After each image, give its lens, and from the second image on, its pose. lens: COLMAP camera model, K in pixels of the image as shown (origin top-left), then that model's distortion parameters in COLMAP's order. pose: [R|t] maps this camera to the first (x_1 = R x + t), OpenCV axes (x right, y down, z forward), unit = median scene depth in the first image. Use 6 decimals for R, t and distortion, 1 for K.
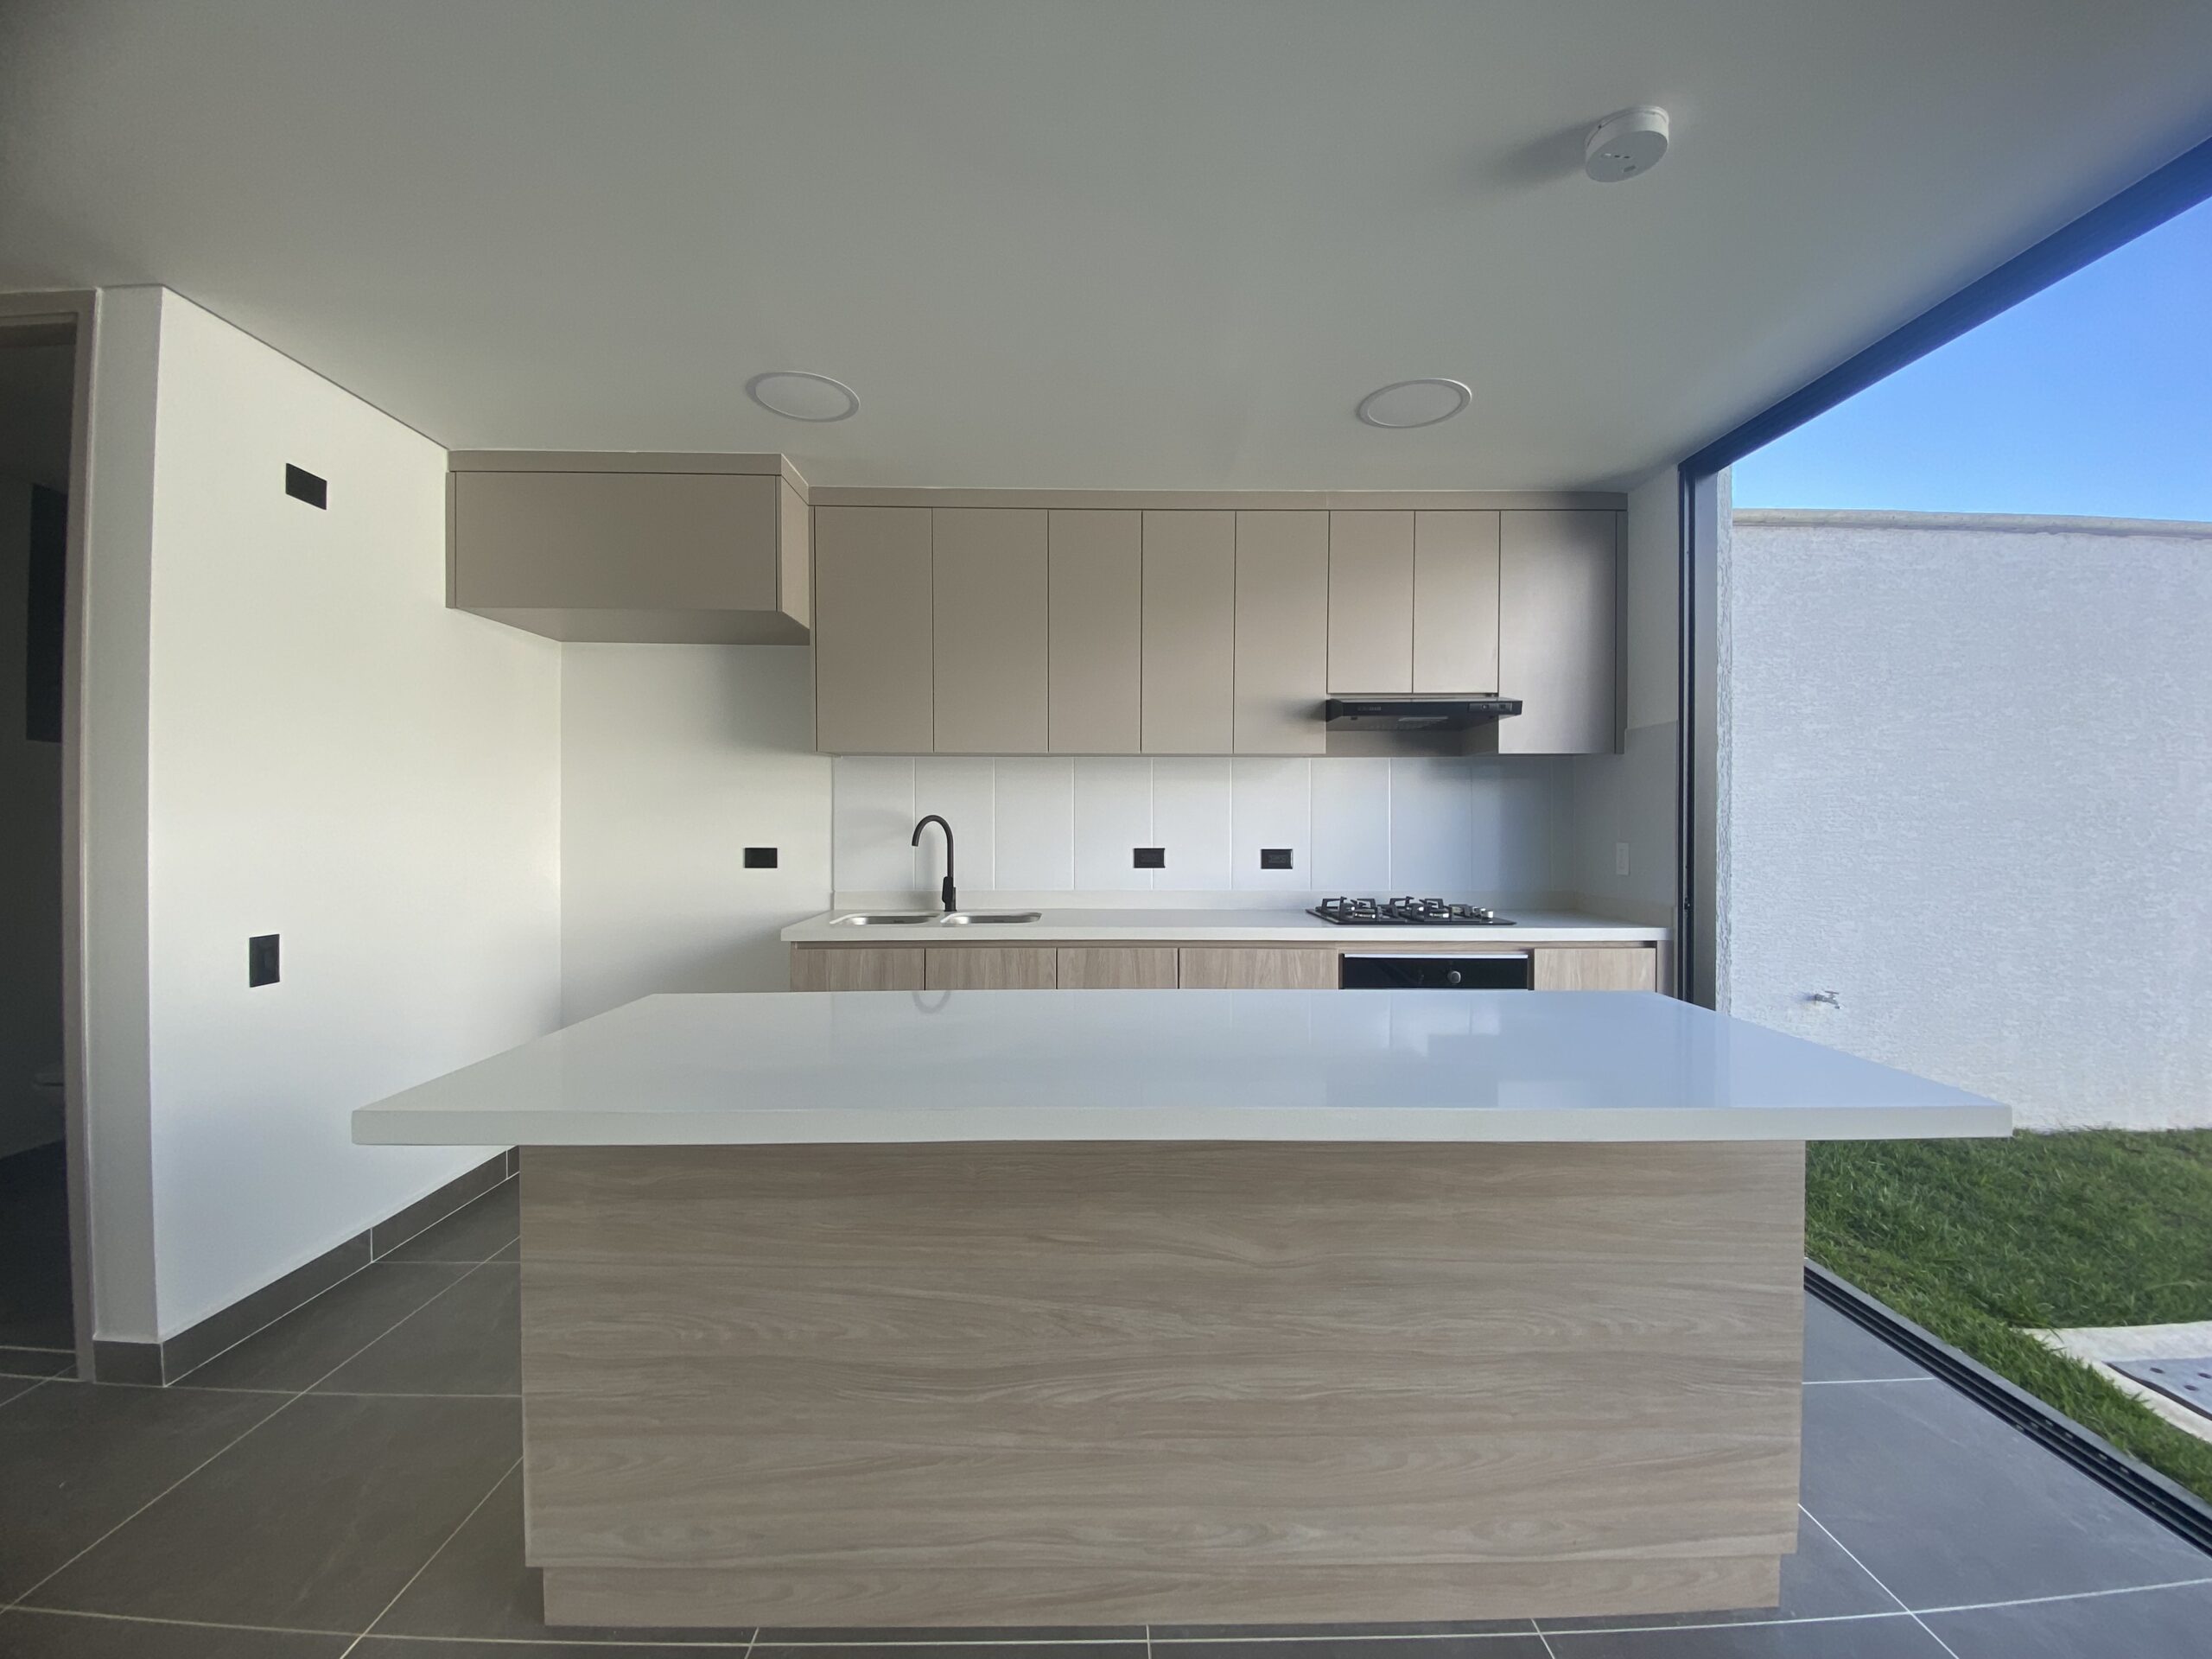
lens RADIAL K [[889.5, 0, 1106.0], [0, 889.5, 829.5], [0, 0, 1]] dist [0.016554, -0.019895]
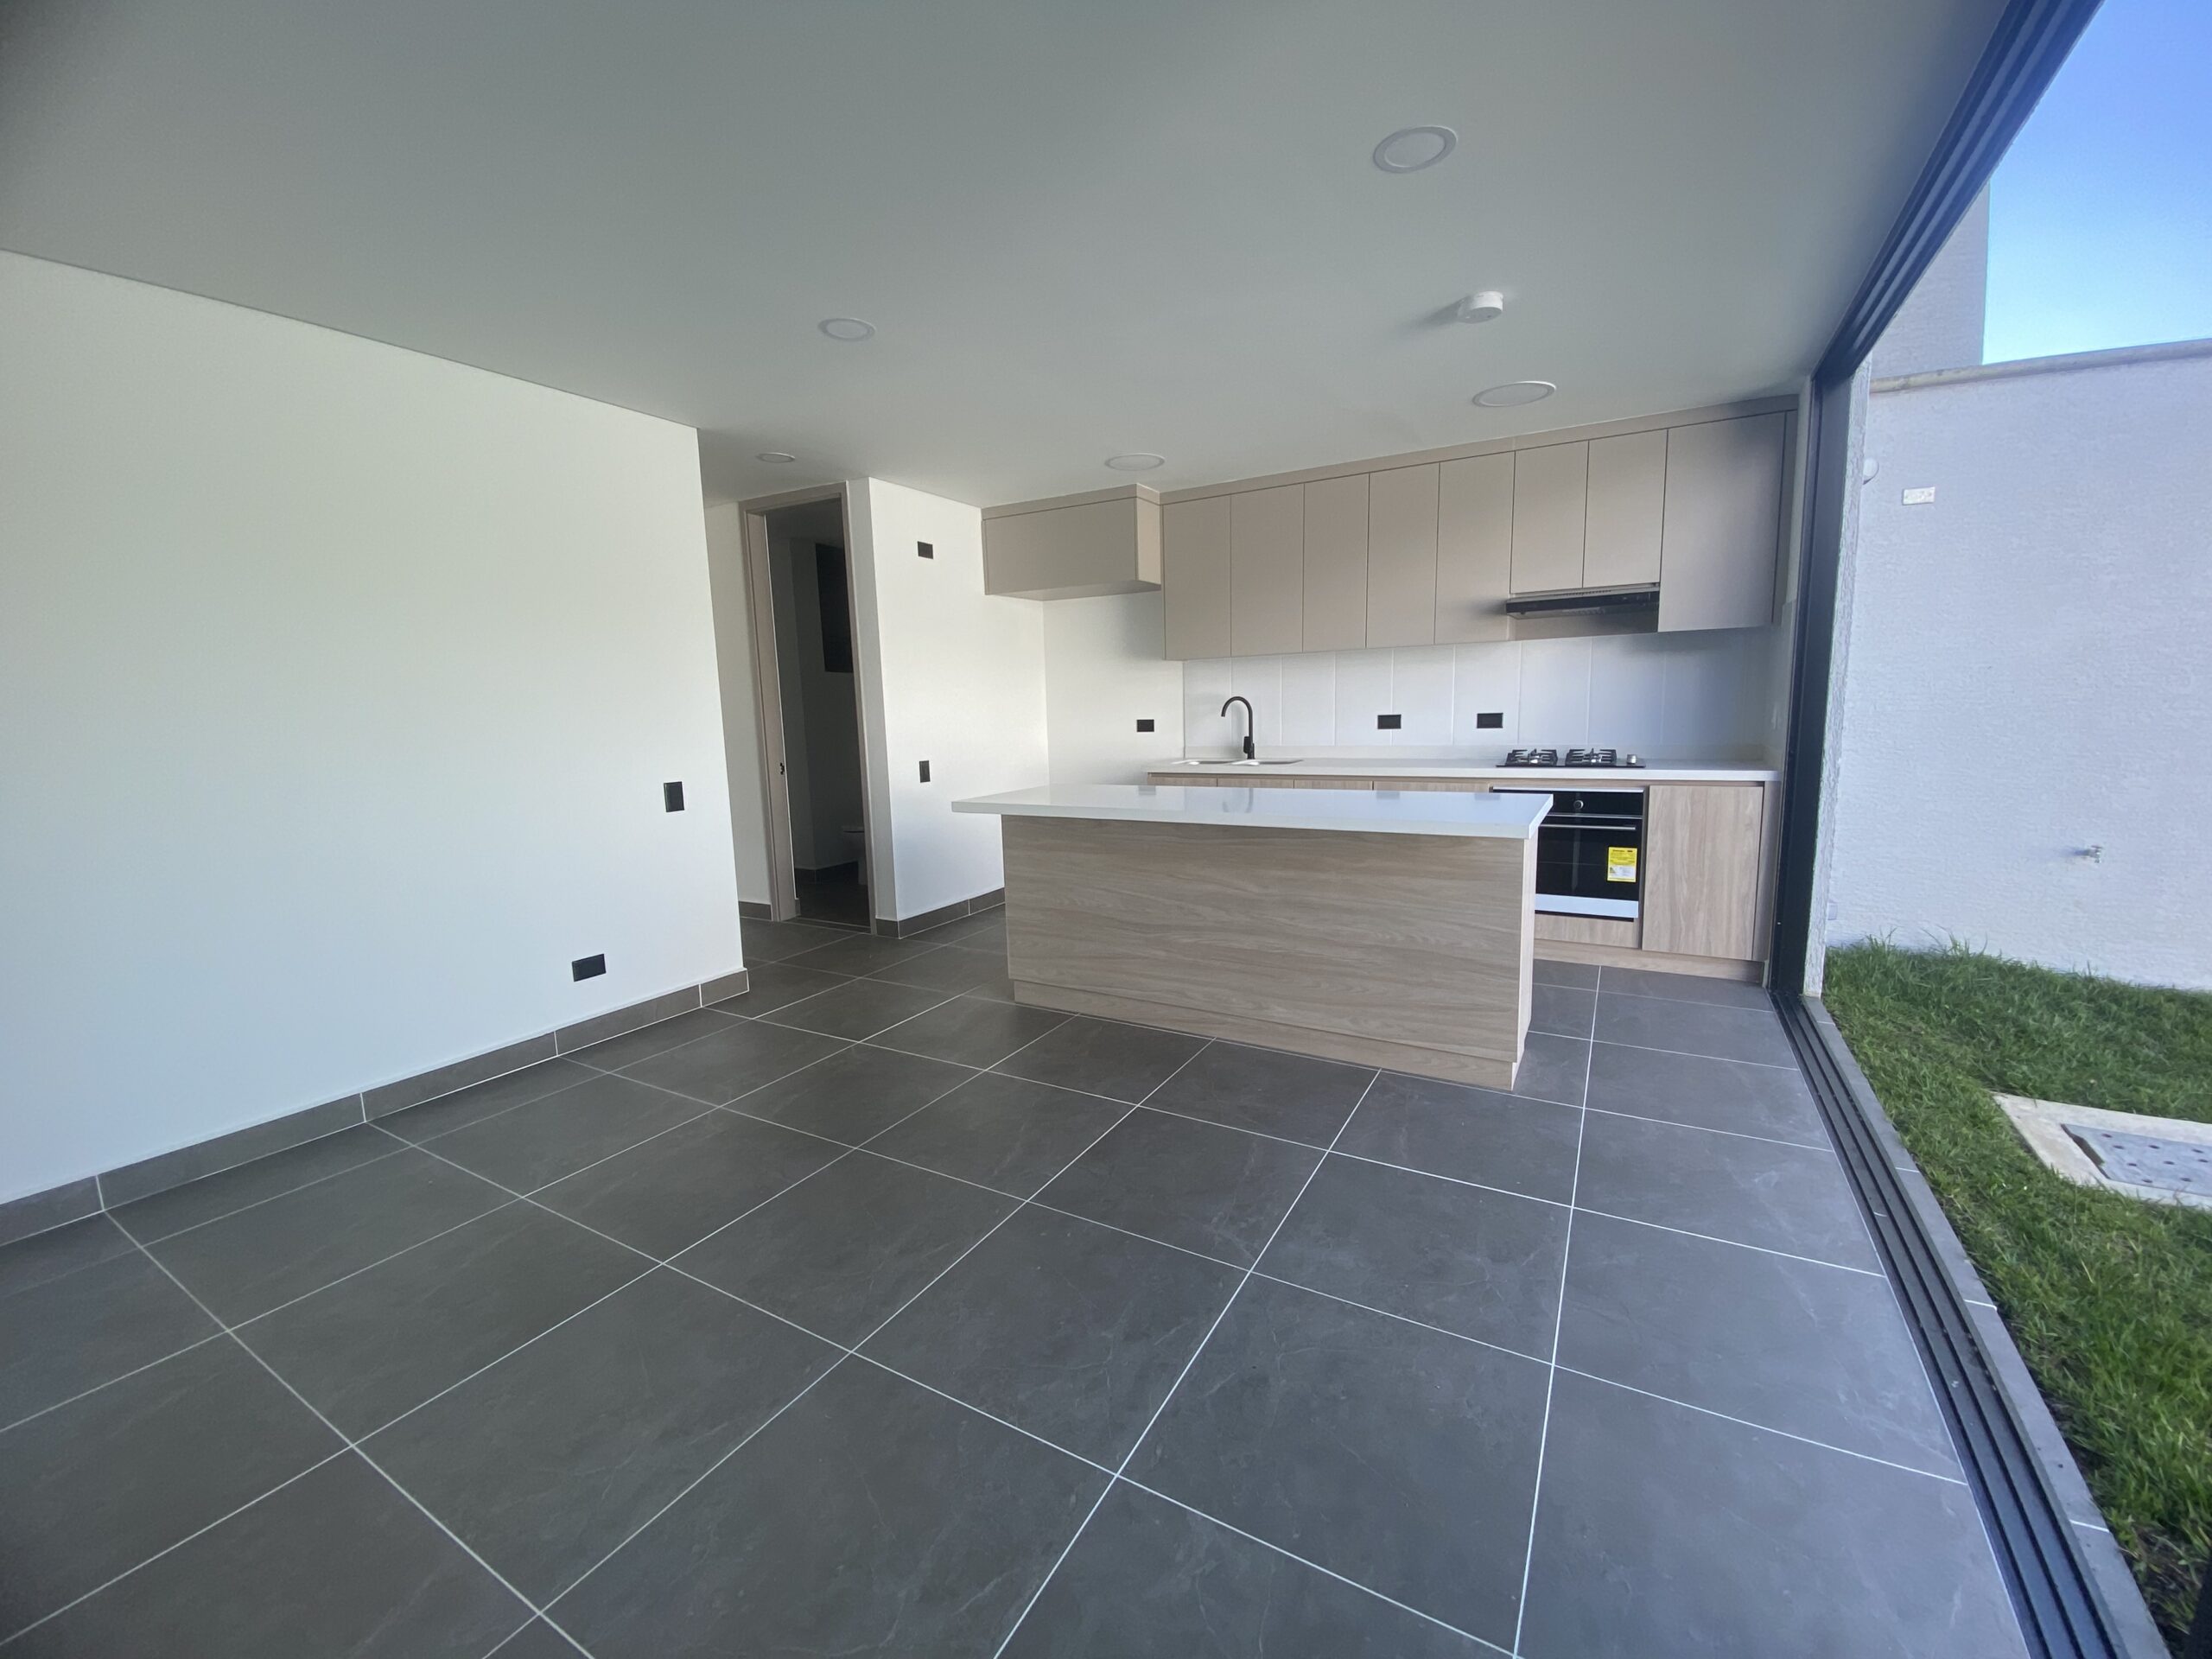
lens RADIAL K [[871.6, 0, 1106.0], [0, 871.6, 829.5], [0, 0, 1]] dist [-0.000264, -0.015300]
pose [[0.857495, 0.045409, -0.512484, 0.453342], [0.029393, 0.990147, 0.136914, -0.000912], [0.513652, -0.132467, 0.847711, -0.506436]]
